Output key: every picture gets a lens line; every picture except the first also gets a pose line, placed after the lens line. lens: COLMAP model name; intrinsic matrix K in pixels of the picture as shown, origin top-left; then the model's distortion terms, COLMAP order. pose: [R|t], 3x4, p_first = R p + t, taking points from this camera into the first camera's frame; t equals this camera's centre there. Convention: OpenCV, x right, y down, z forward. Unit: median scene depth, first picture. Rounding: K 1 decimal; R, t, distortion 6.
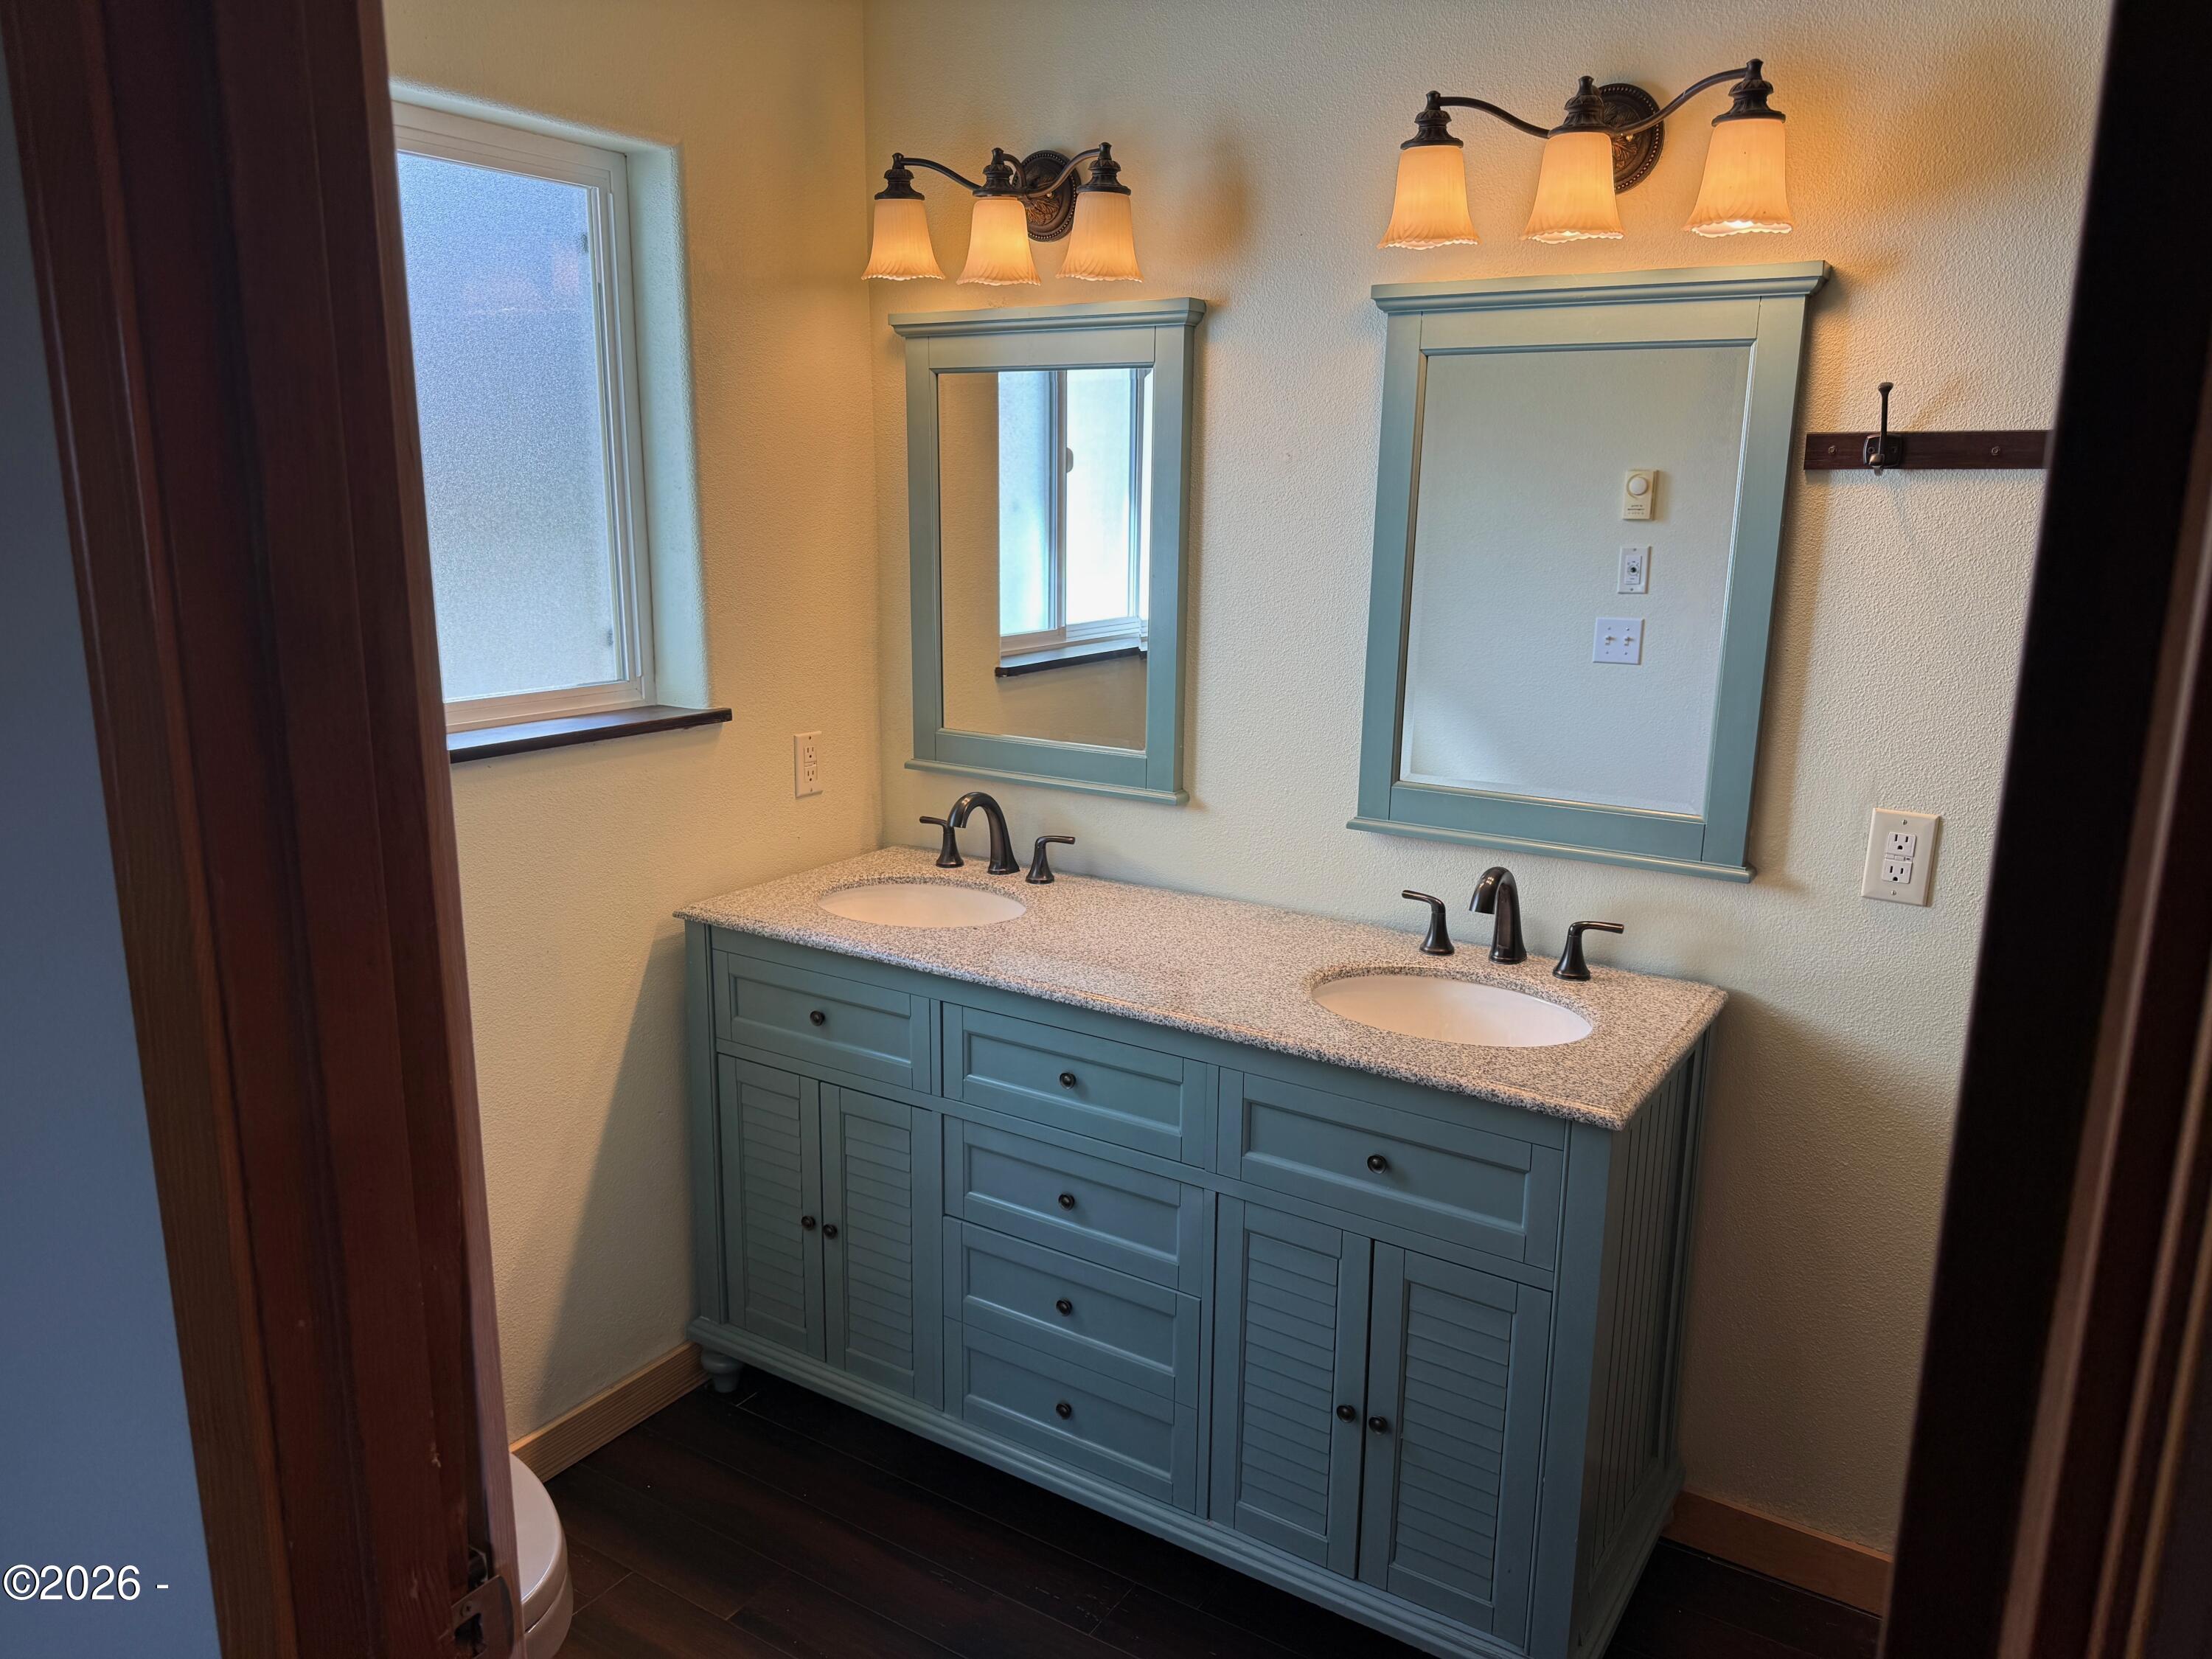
lens RADIAL K [[1545.1, 0, 1104.5], [0, 1545.1, 840.7], [0, 0, 1]] dist [0.123570, -0.201694]
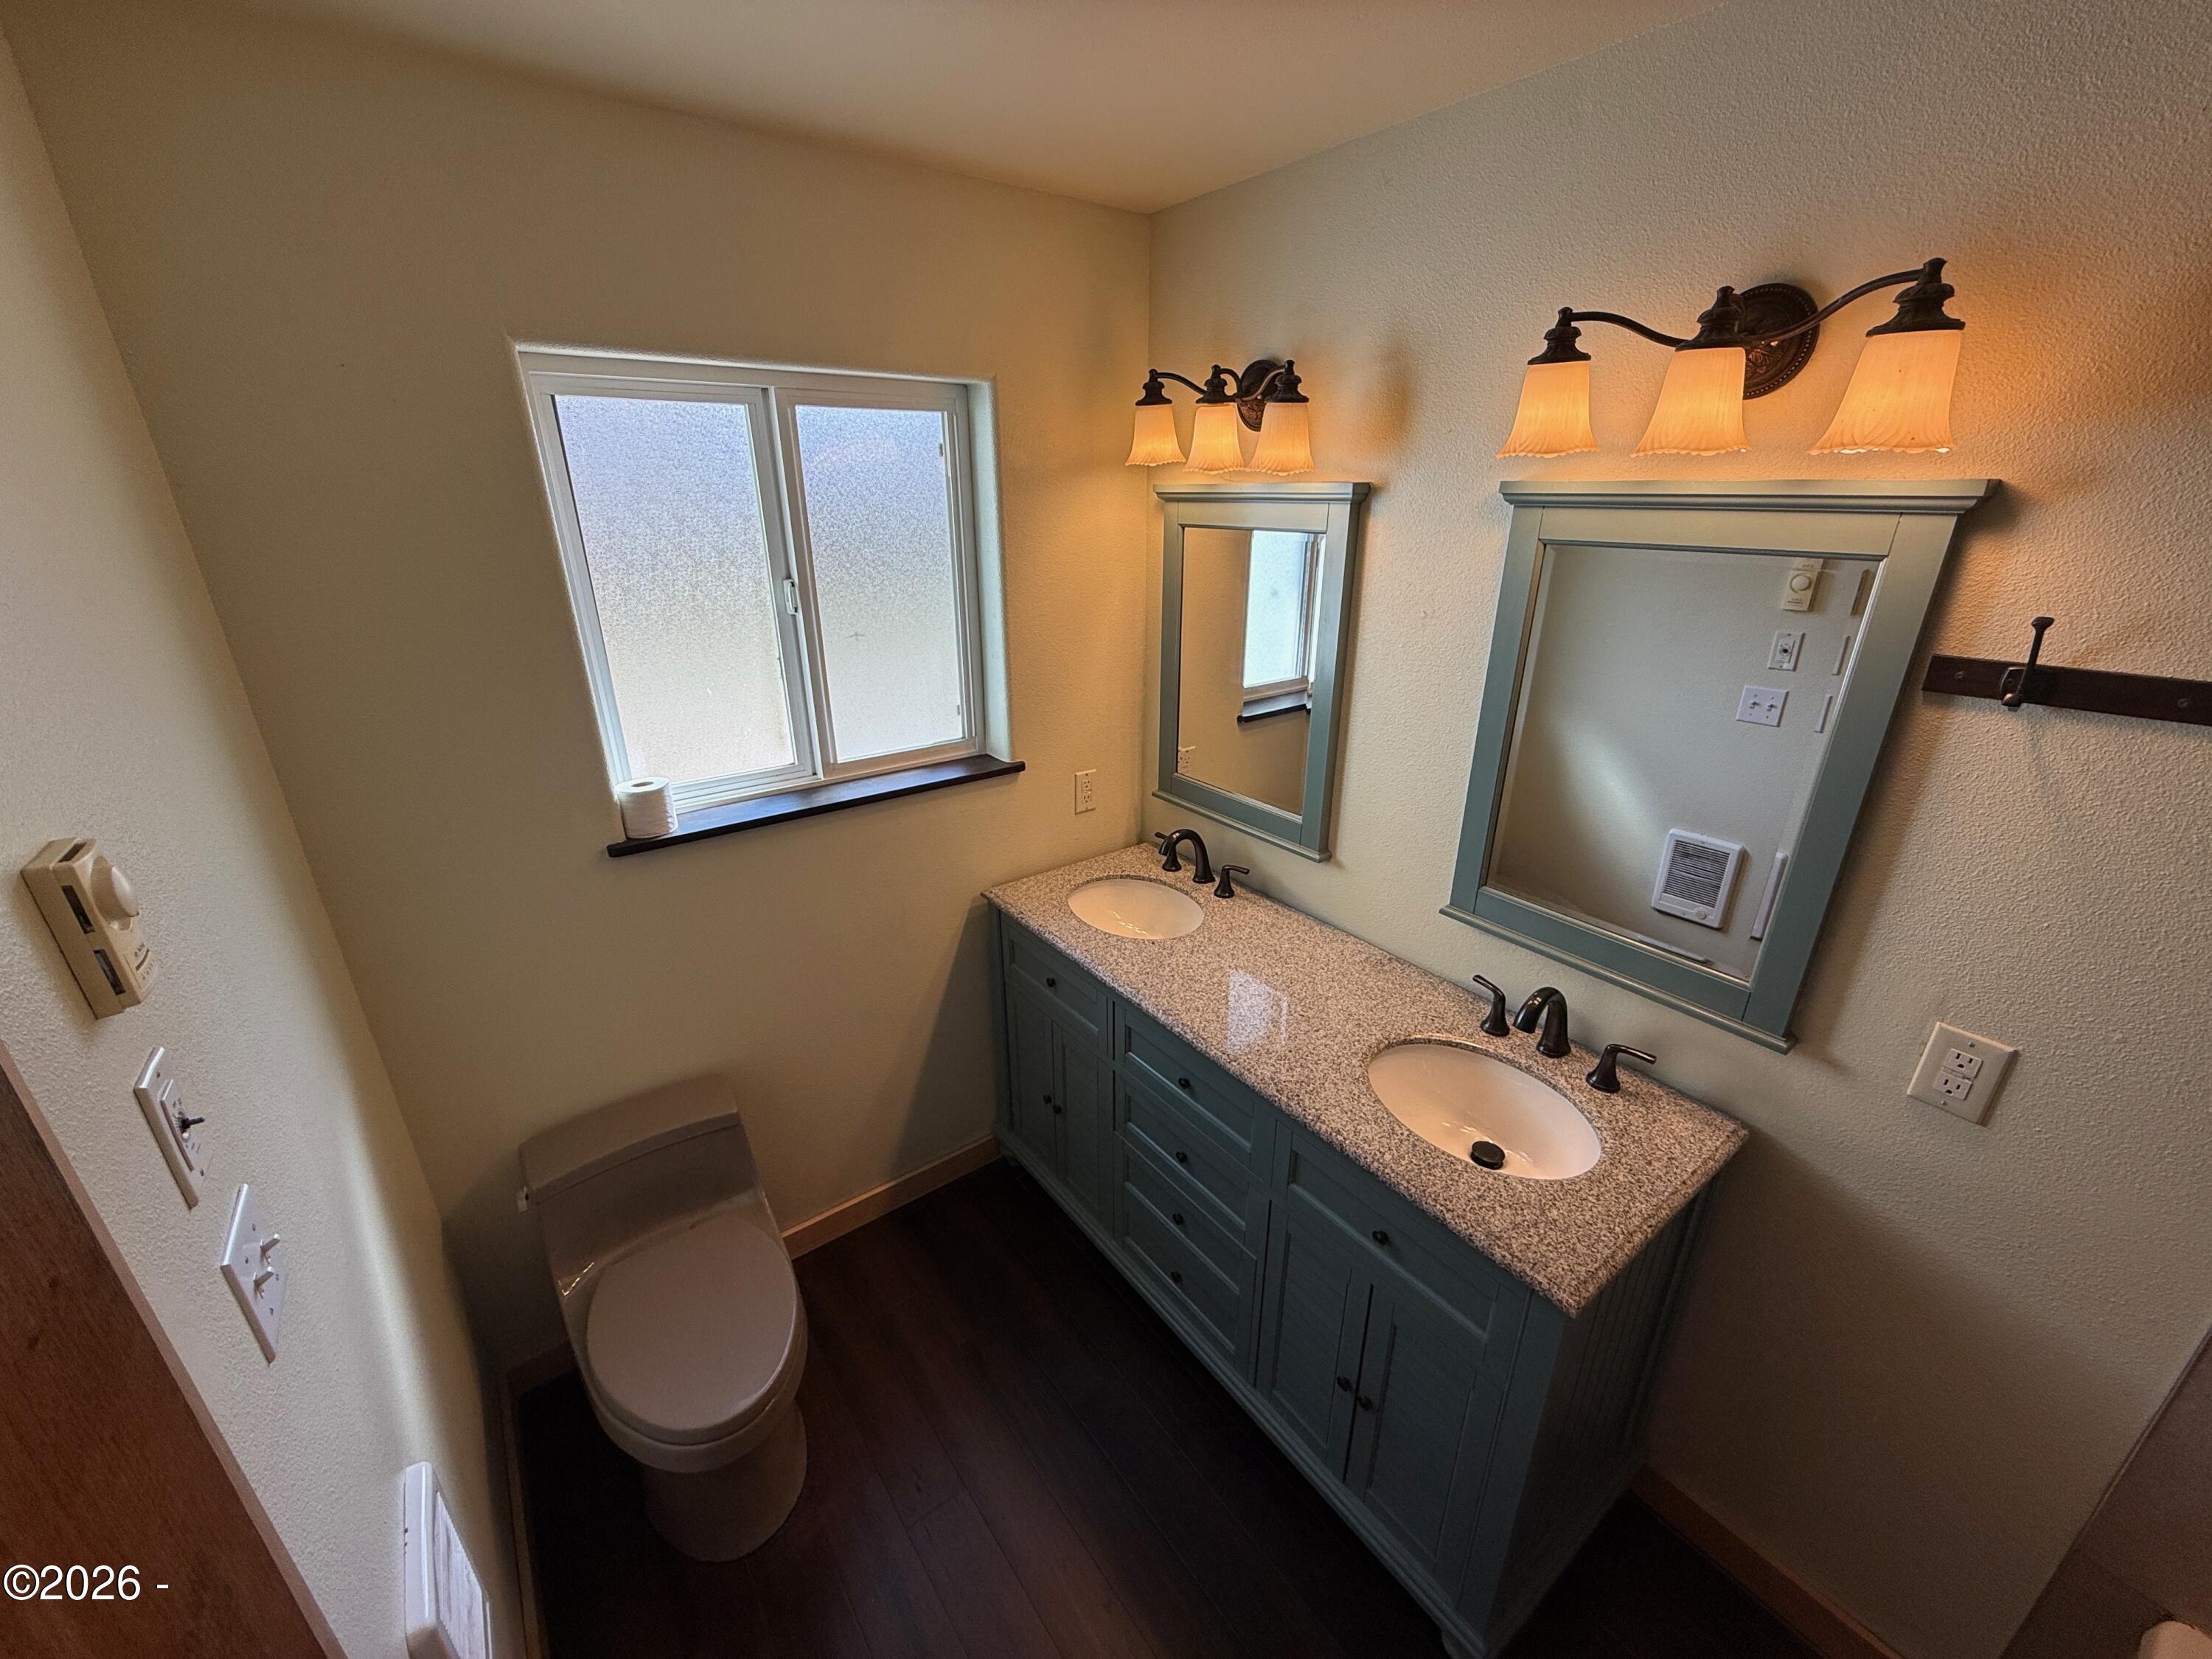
lens RADIAL K [[868.0, 0, 1106.0], [0, 868.0, 829.5], [0, 0, 1]] dist [0.000161, 0.000345]
pose [[0.934158, 0.115651, -0.337600, 0.138848], [-0.064636, 0.985216, 0.158653, -0.176703], [0.350957, -0.126385, 0.927823, 0.261911]]
